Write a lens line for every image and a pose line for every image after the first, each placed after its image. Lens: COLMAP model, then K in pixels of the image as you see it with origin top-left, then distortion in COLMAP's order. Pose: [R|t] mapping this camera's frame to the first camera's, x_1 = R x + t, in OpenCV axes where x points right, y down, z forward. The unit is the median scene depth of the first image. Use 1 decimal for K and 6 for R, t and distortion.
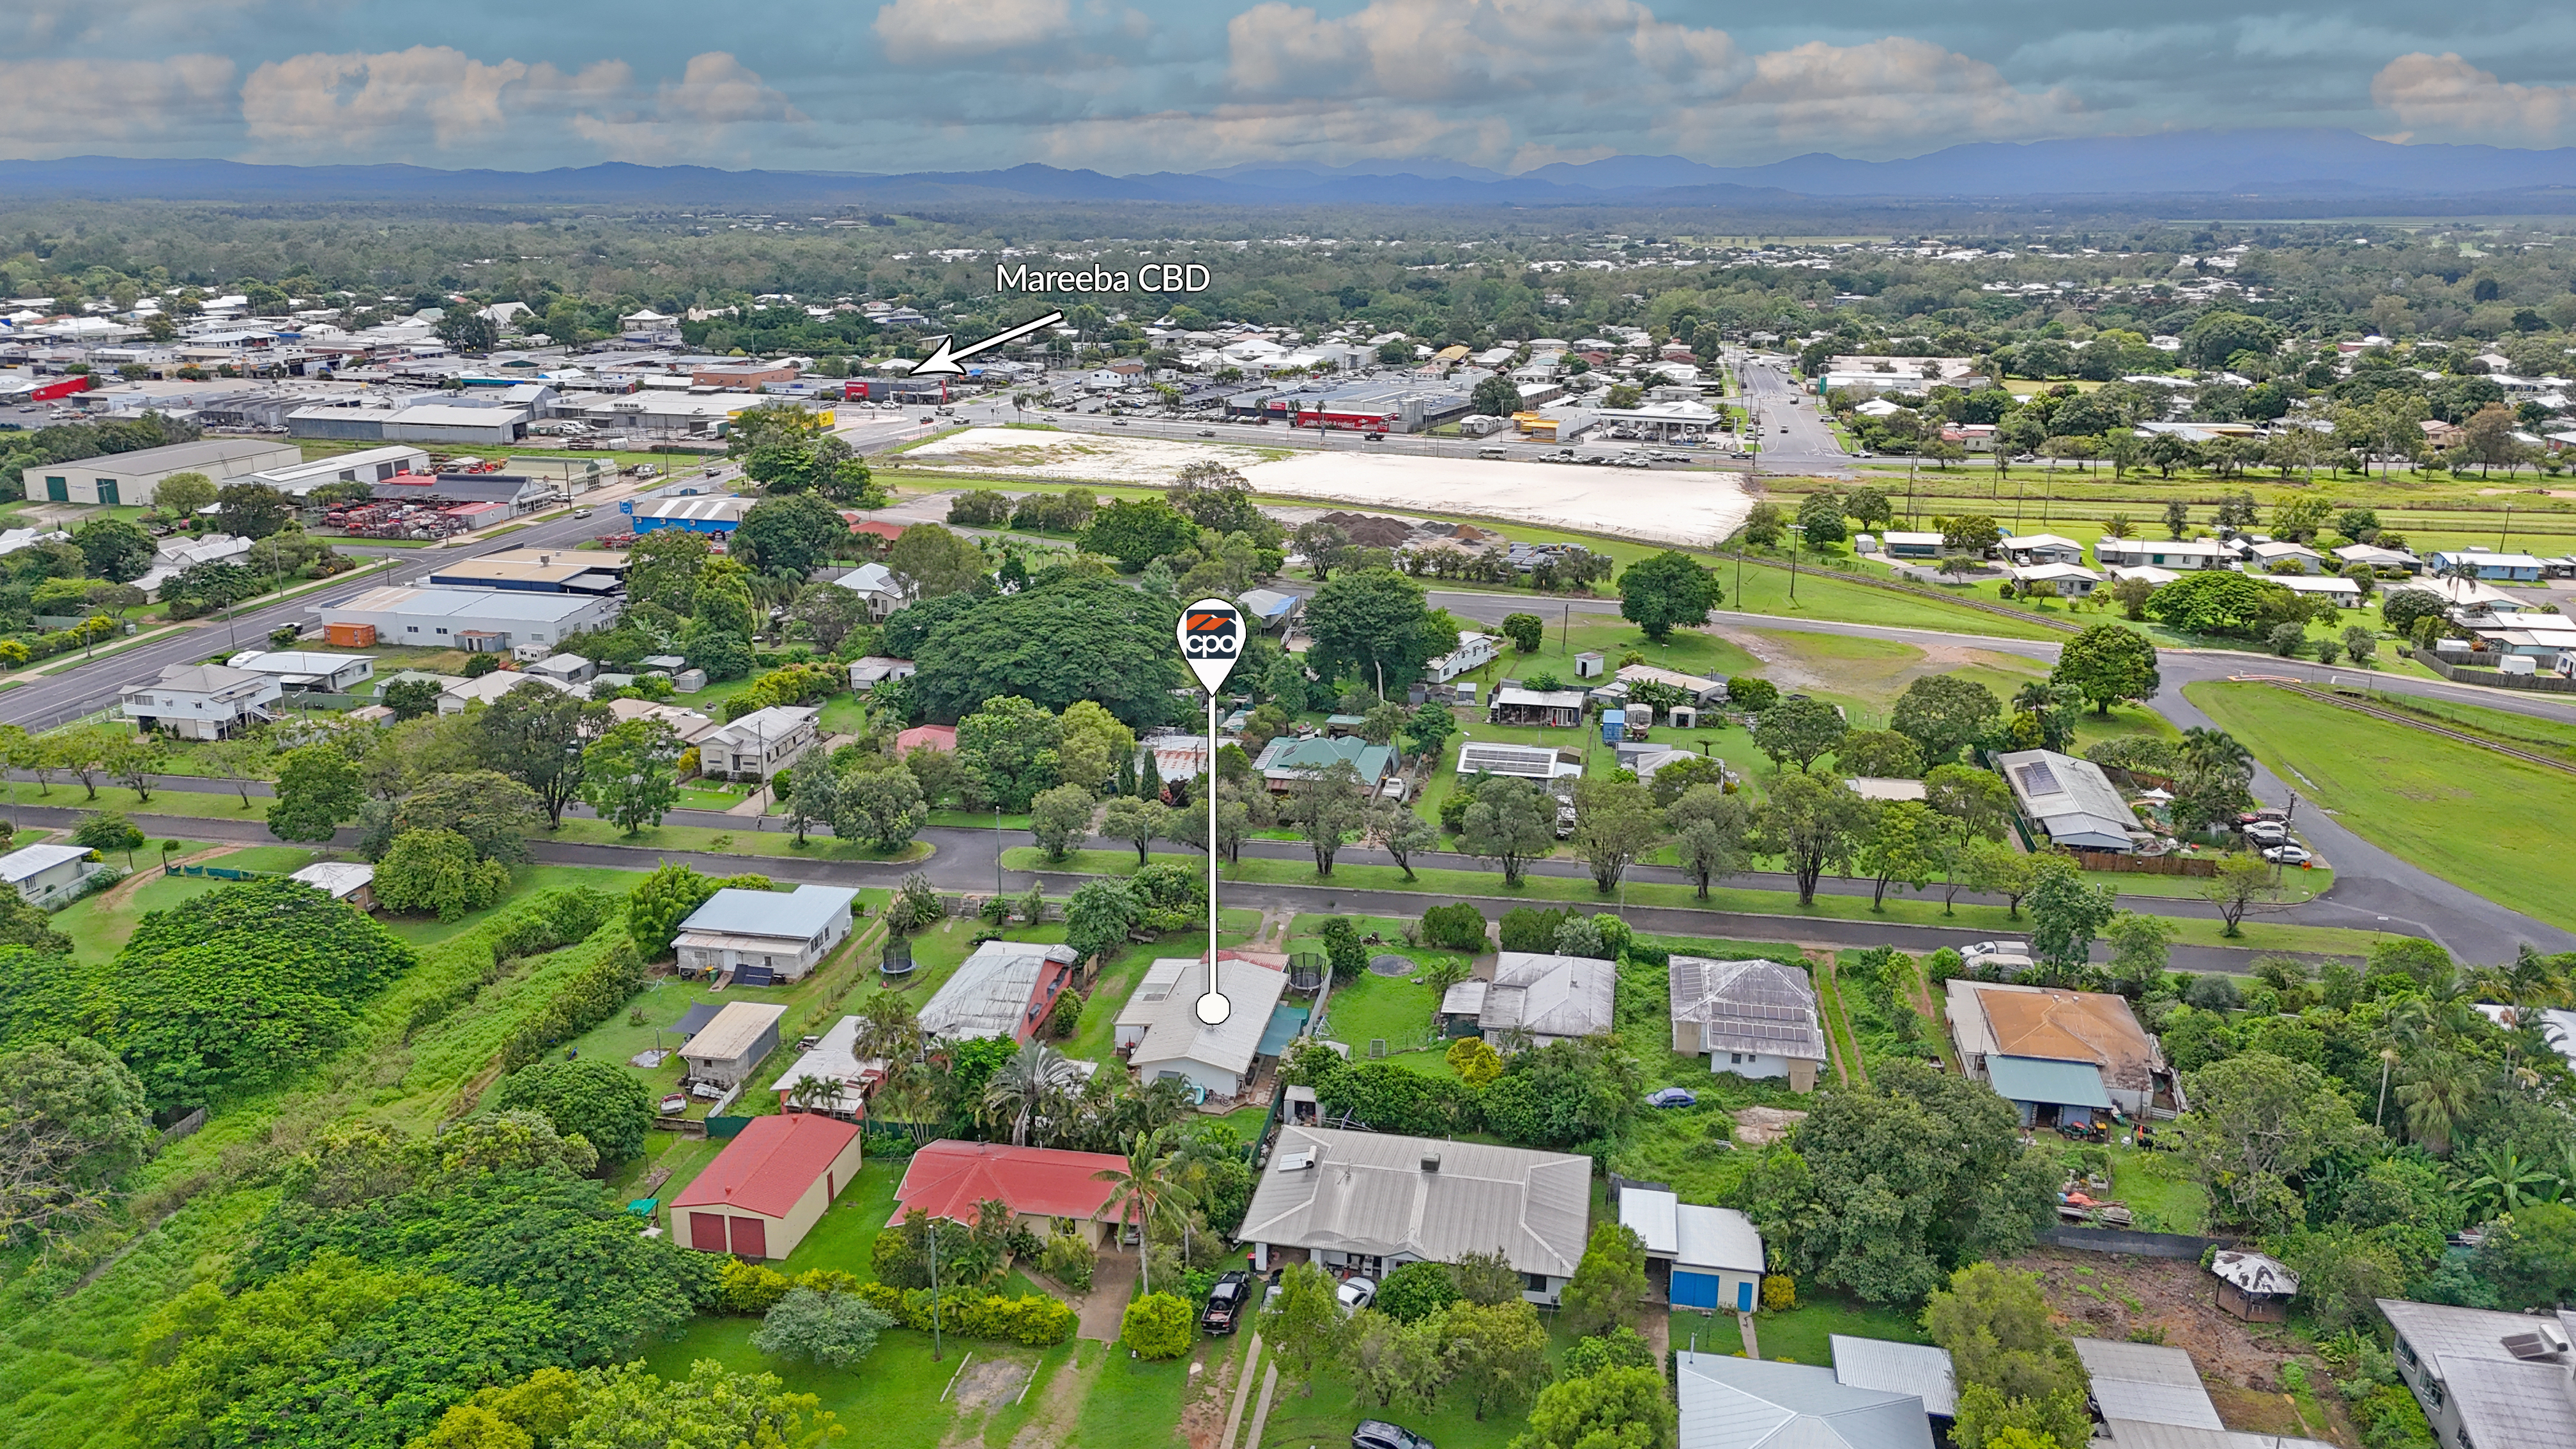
lens RADIAL K [[1907.6, 0, 1288.0], [0, 1907.6, 724.5], [0, 0, 1]] dist [0.102978, -0.125257]
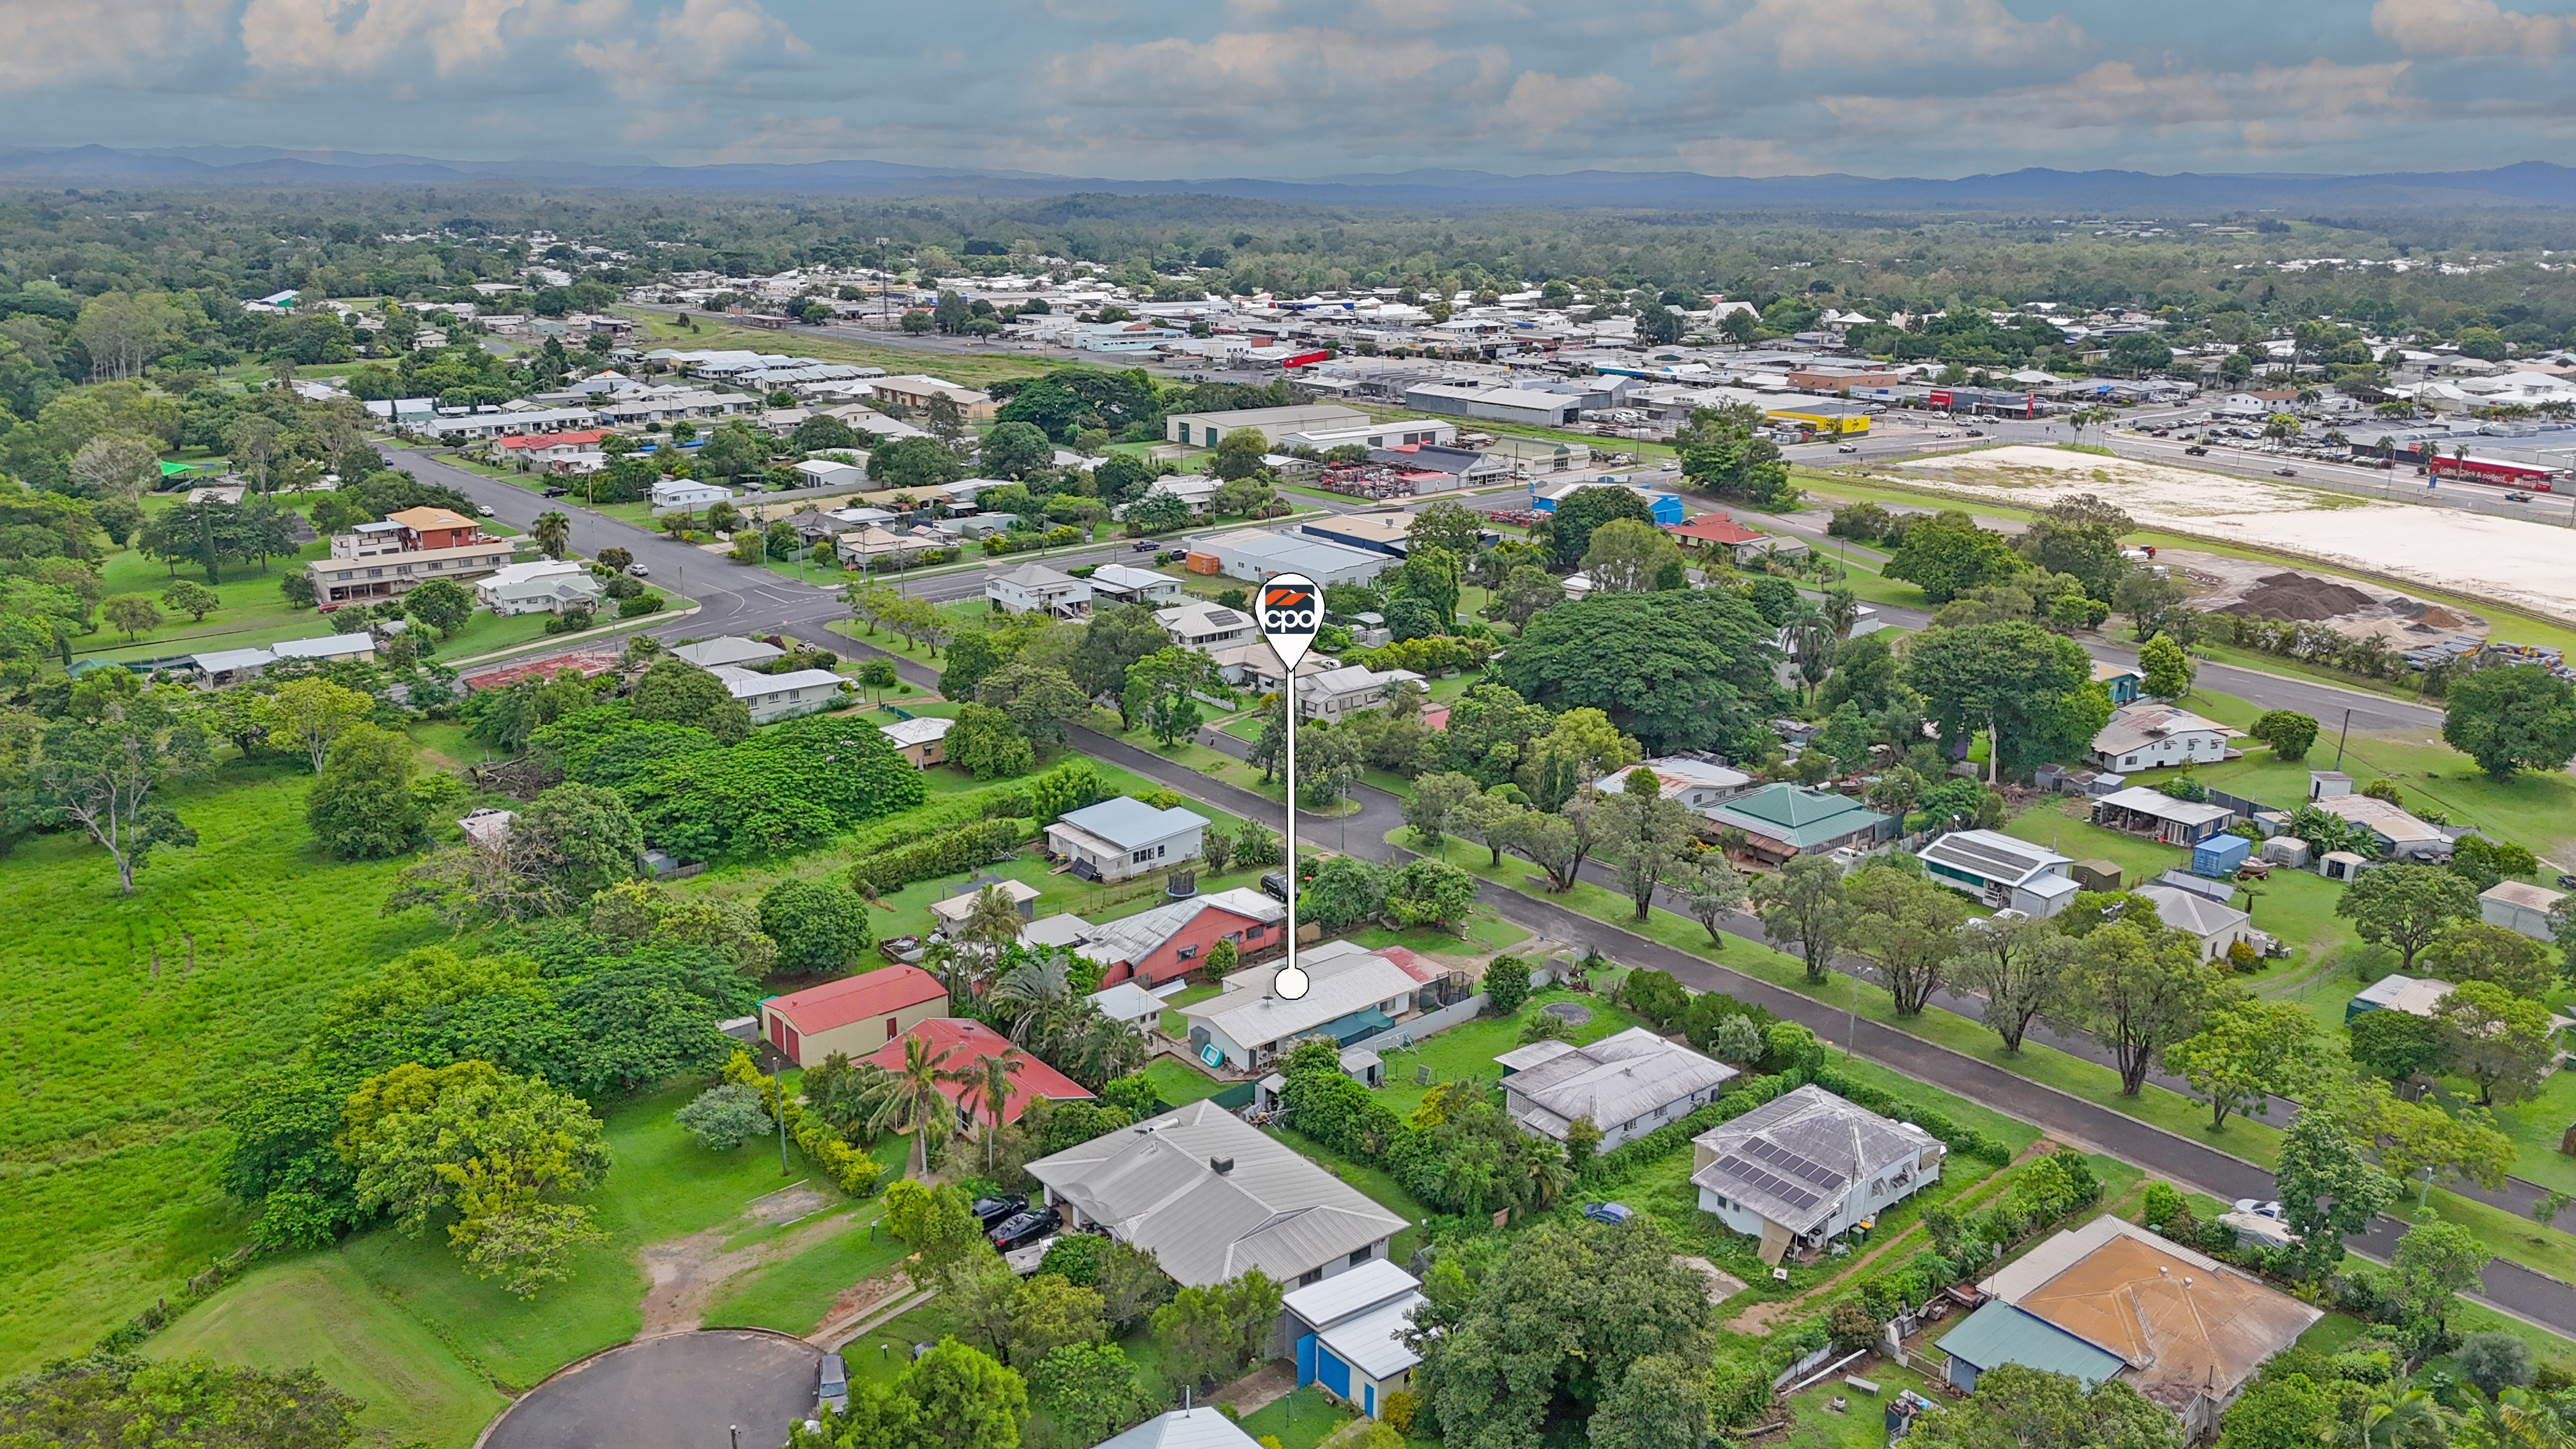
lens RADIAL K [[1907.6, 0, 1288.0], [0, 1907.6, 724.5], [0, 0, 1]] dist [0.102978, -0.125257]
pose [[0.764716, 0.175230, -0.620083, 0.387802], [-0.177438, 0.982375, 0.058785, -0.033168], [0.619455, 0.065072, 0.782331, 0.136310]]
